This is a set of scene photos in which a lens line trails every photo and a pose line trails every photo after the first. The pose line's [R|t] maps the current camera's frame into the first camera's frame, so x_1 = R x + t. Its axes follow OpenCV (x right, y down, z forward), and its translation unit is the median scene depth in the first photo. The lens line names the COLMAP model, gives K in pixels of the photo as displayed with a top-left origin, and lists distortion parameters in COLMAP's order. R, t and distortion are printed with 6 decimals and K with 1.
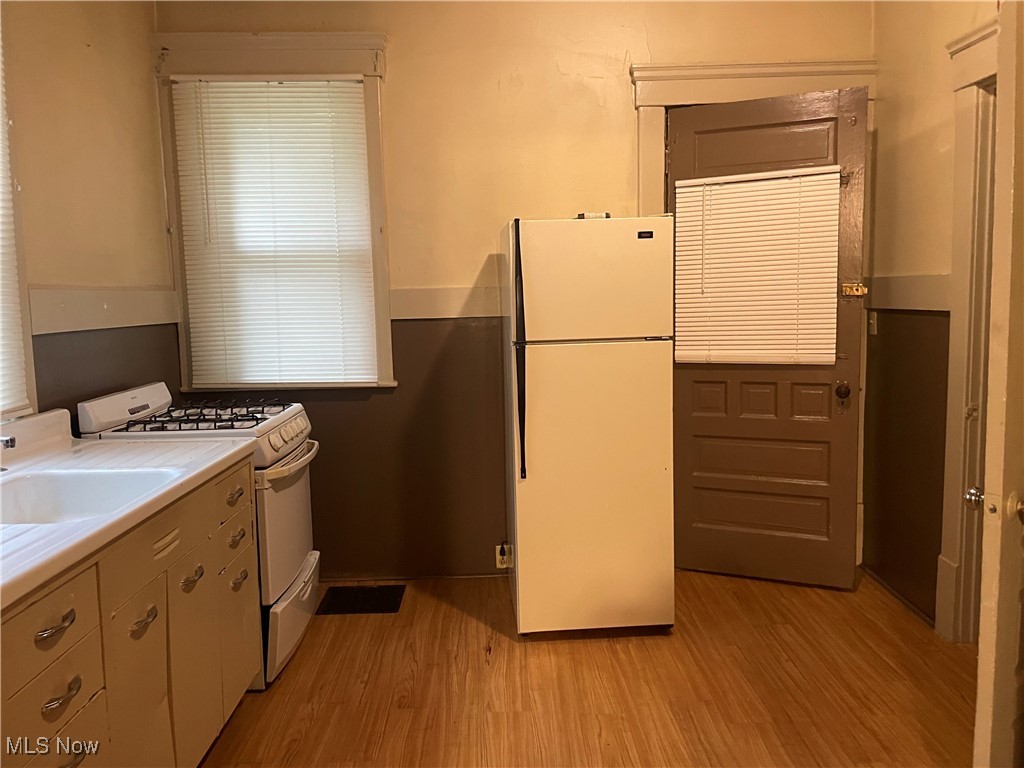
lens RADIAL K [[782.5, 0, 509.7], [0, 782.5, 369.4], [0, 0, 1]] dist [0.077845, -0.101527]
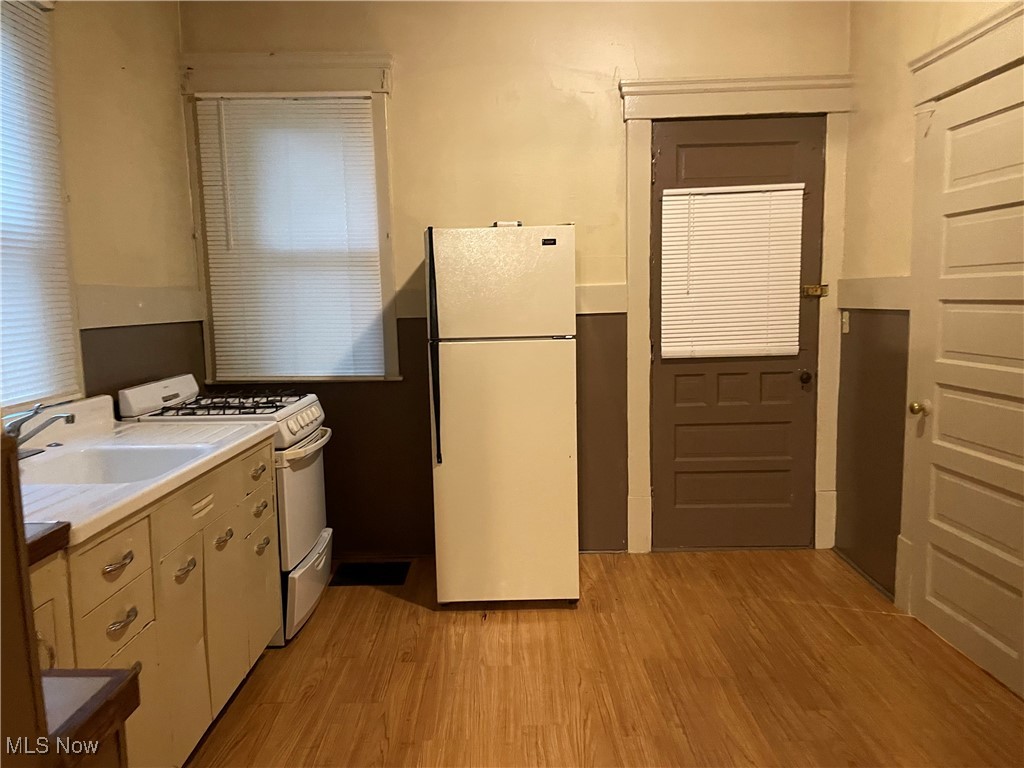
lens RADIAL K [[786.5, 0, 502.0], [0, 786.5, 391.1], [0, 0, 1]] dist [0.085077, -0.102566]
pose [[0.999708, 0.003876, -0.023840, 0.025906], [-0.003350, 0.999751, 0.022081, 0.015894], [0.023920, -0.021994, 0.999472, -0.113865]]
